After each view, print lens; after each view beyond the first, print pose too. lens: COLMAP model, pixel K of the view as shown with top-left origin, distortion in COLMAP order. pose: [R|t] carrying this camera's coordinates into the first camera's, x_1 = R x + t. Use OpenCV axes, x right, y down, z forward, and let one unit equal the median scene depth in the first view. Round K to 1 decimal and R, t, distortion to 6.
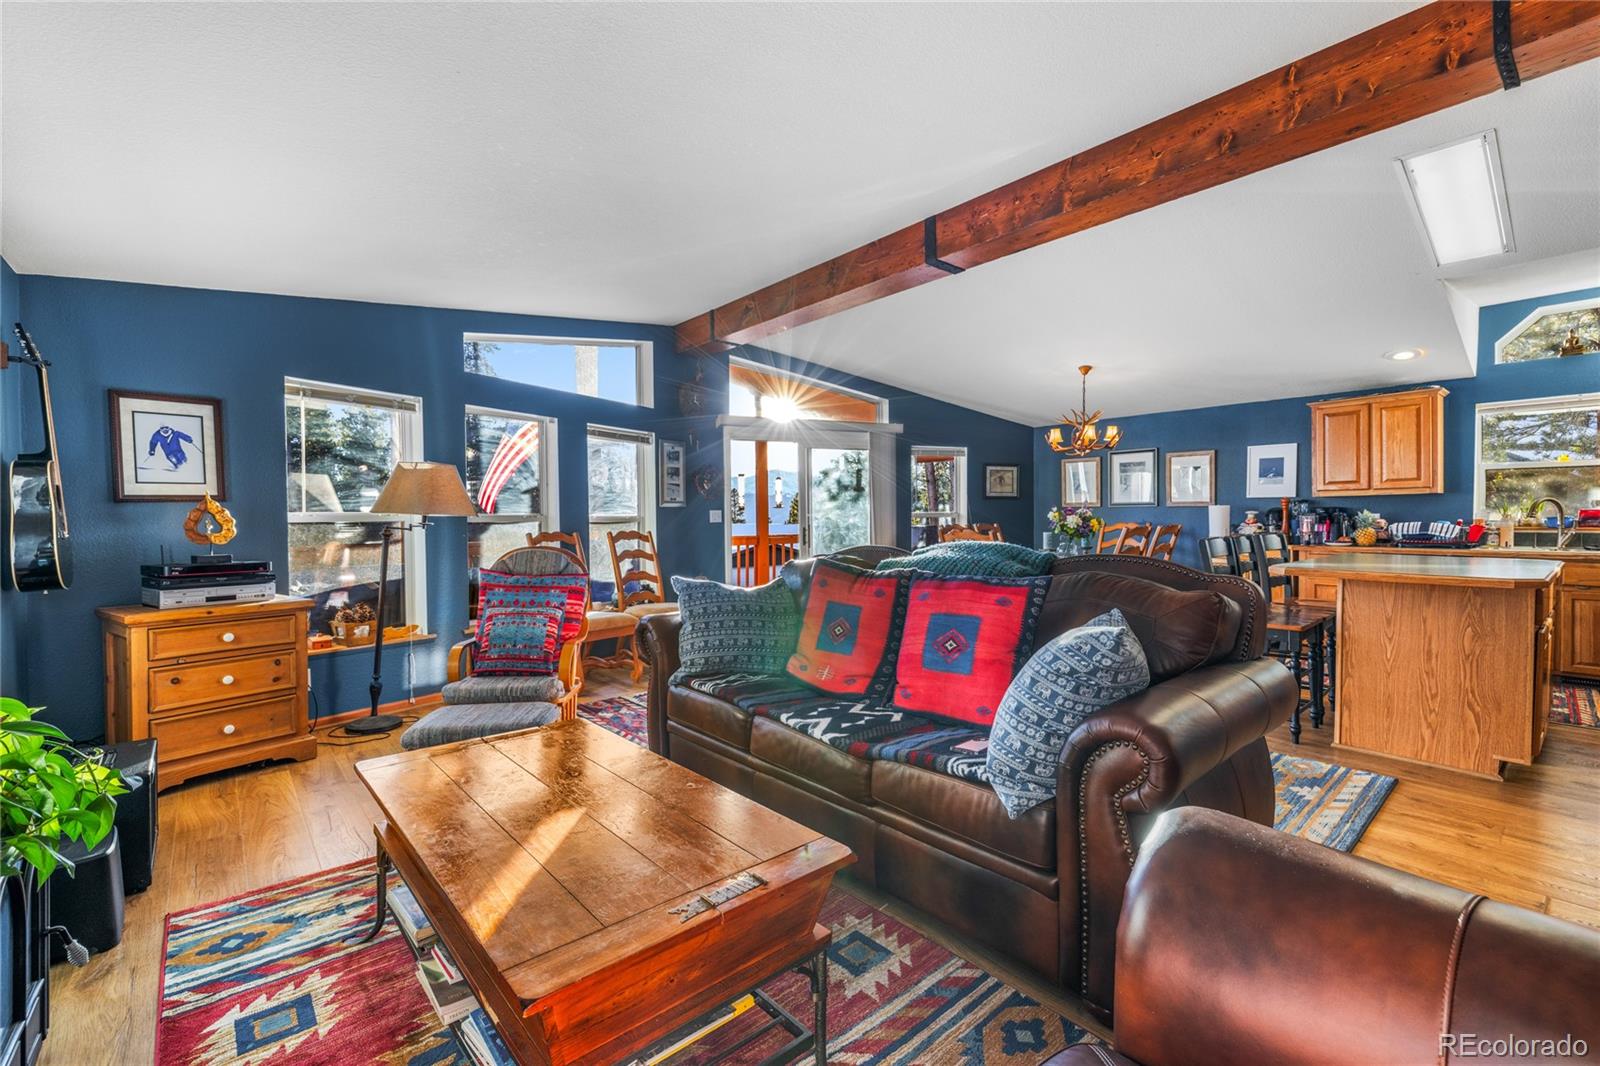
lens RADIAL K [[696.3, 0, 785.9], [0, 696.3, 529.8], [0, 0, 1]] dist [0.001163, 0.000171]
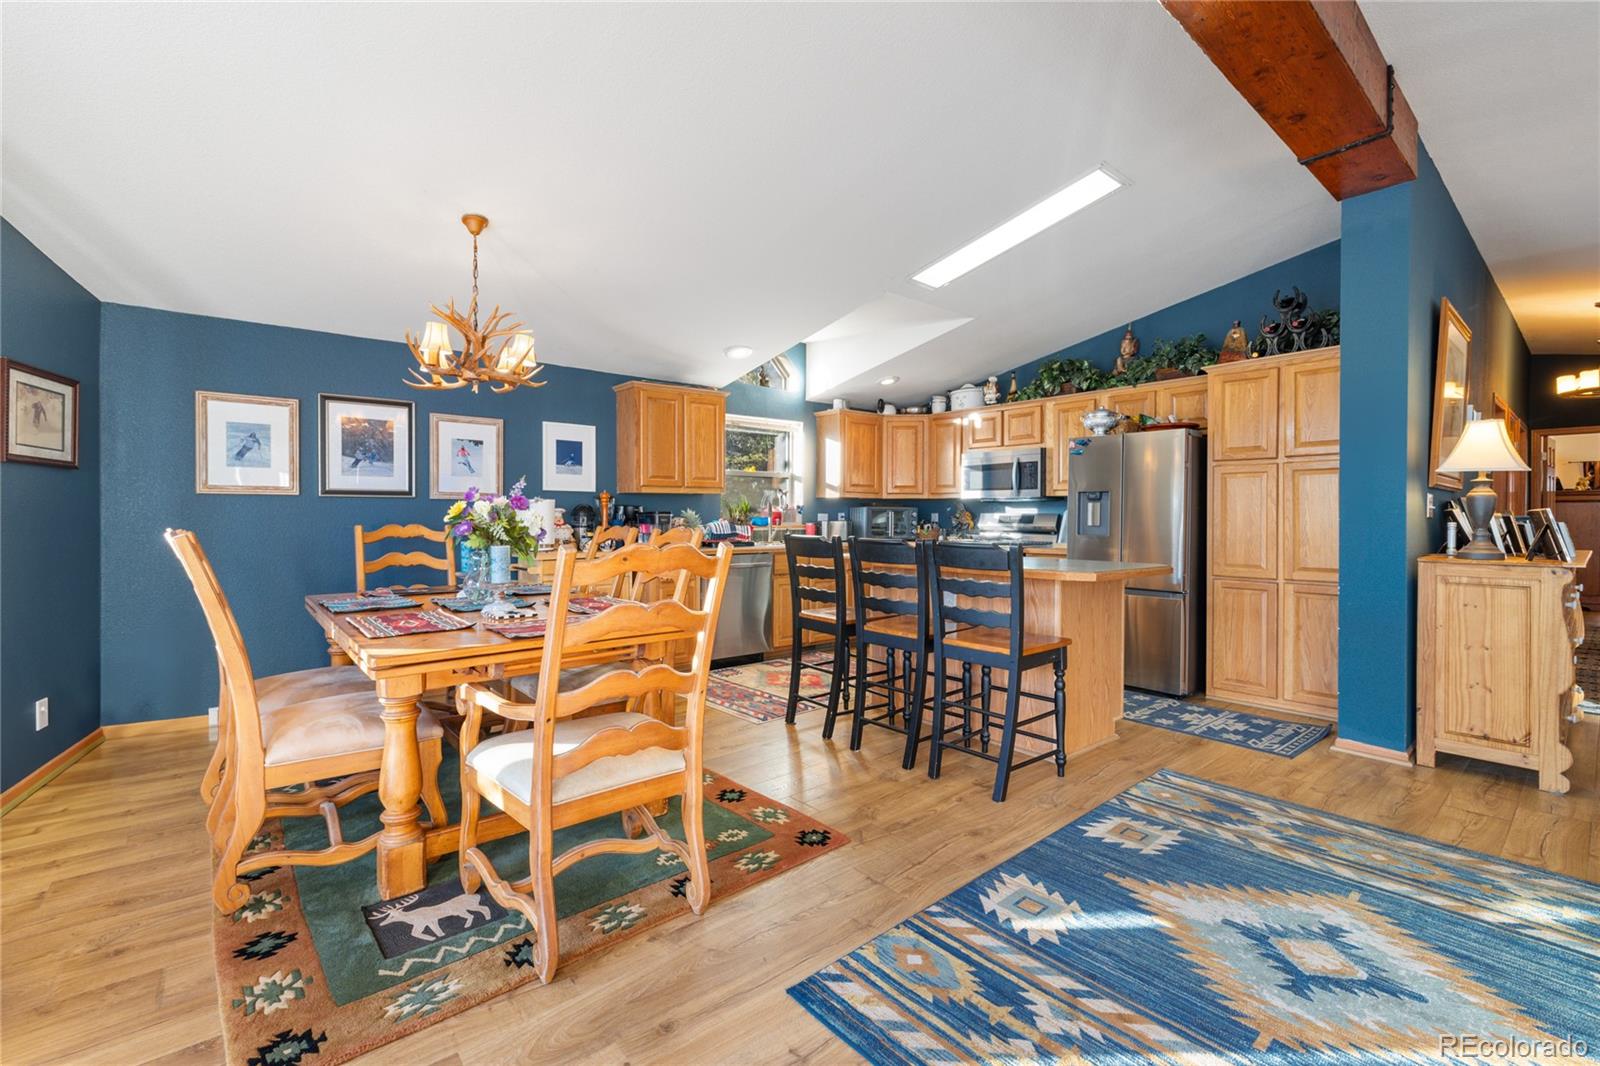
lens RADIAL K [[682.7, 0, 779.9], [0, 682.7, 521.8], [0, 0, 1]] dist [0.001960, 0.000190]
pose [[0.018411, -0.000457, 0.999830, -0.107153], [0.016711, 0.999860, 0.000149, -0.012850], [-0.999691, 0.016706, 0.018416, 1.188828]]
